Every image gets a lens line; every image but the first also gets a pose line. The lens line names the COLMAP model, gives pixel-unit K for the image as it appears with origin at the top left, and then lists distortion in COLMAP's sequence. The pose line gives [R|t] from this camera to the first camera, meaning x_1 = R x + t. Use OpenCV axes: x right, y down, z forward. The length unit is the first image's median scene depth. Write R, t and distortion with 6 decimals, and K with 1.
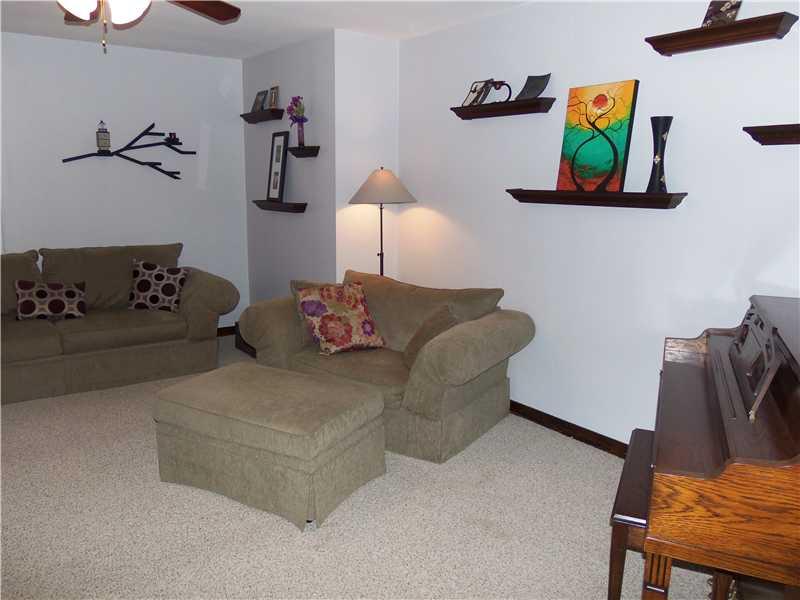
lens RADIAL K [[625.4, 0, 383.5], [0, 625.4, 297.2], [0, 0, 1]] dist [-0.065928, 0.075952]
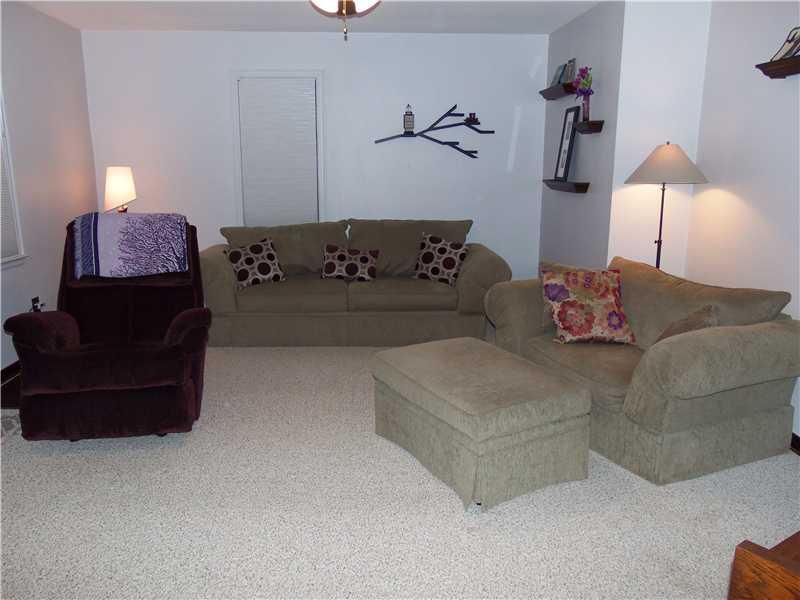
lens RADIAL K [[625.4, 0, 383.5], [0, 625.4, 297.2], [0, 0, 1]] dist [-0.065928, 0.075952]
pose [[0.836463, 0.106544, -0.537567, 0.150995], [-0.092036, 0.994298, 0.053857, -0.001706], [0.540240, 0.004427, 0.841500, 0.055410]]
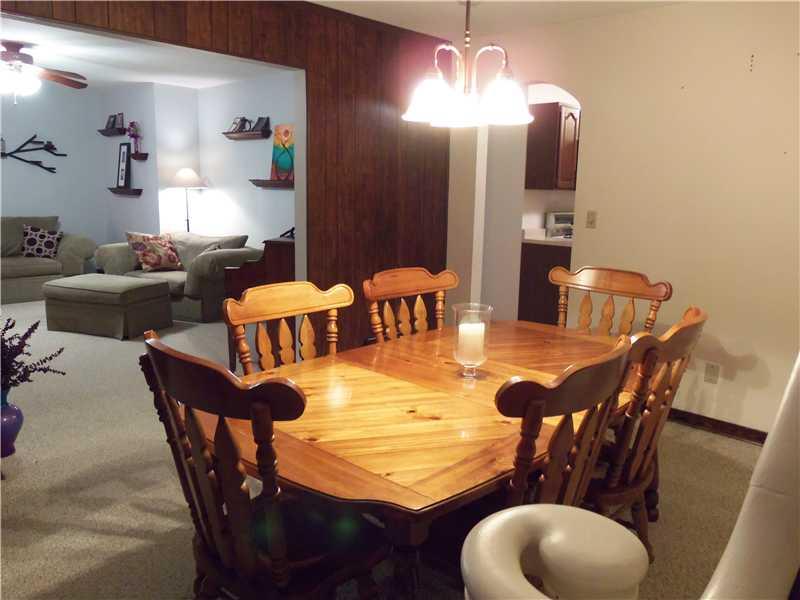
lens RADIAL K [[625.4, 0, 383.5], [0, 625.4, 297.2], [0, 0, 1]] dist [-0.065928, 0.075952]
pose [[0.985152, -0.018300, 0.170709, 0.226750], [0.018698, 0.999825, -0.000725, 0.148834], [-0.170666, 0.003906, 0.985321, -0.710283]]
